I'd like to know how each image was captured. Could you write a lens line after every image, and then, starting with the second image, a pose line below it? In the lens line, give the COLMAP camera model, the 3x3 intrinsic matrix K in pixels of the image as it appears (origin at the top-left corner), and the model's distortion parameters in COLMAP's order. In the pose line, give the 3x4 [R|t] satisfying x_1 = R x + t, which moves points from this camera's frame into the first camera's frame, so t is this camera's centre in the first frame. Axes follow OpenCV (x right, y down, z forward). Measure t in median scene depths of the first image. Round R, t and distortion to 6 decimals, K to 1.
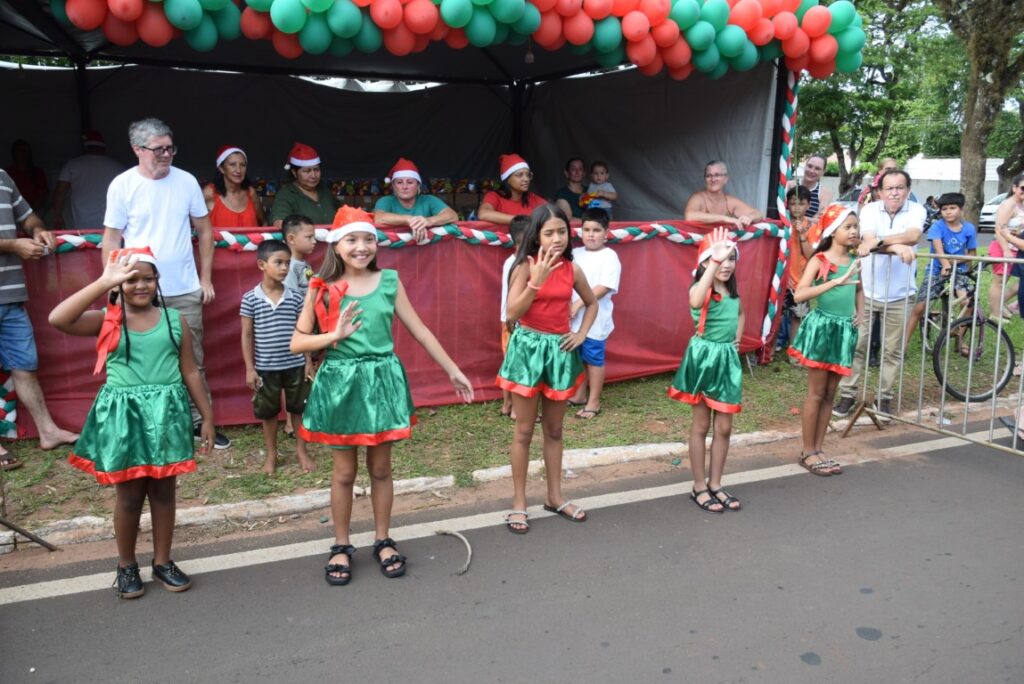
lens RADIAL K [[797.1, 0, 508.9], [0, 797.1, 345.6], [0, 0, 1]] dist [-0.037008, 0.013108]
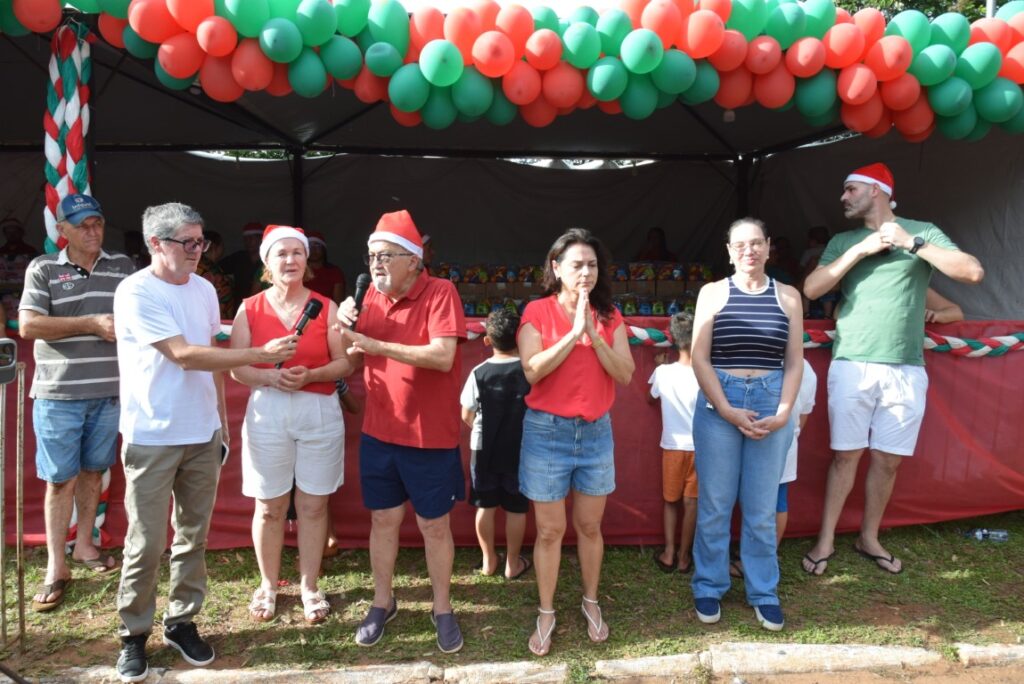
lens RADIAL K [[798.5, 0, 501.8], [0, 798.5, 324.9], [0, 0, 1]] dist [-0.027098, 0.005032]
pose [[0.948890, 0.020400, -0.314946, 0.083918], [-0.060932, 0.990975, -0.119394, -0.047709], [0.309668, 0.132482, 0.941570, 0.223330]]
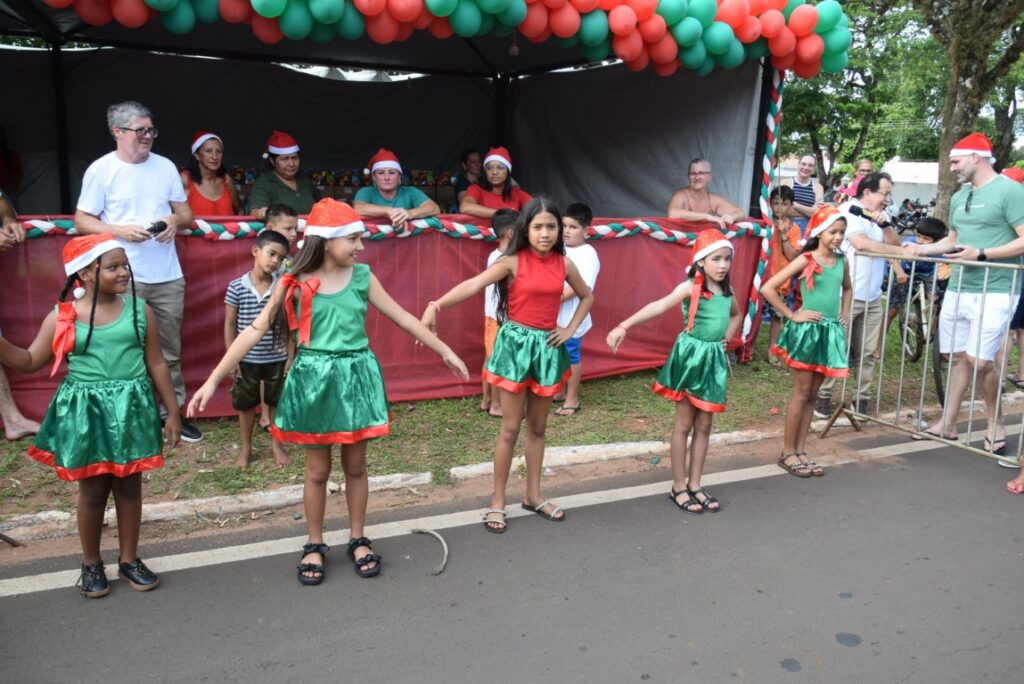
lens RADIAL K [[792.2, 0, 510.0], [0, 792.2, 347.4], [0, 0, 1]] dist [-0.034257, 0.008571]
pose [[0.999482, 0.016147, 0.027834, -0.001188], [-0.016440, 0.999811, 0.010364, -0.002786], [-0.027662, -0.010816, 0.999559, 0.017140]]
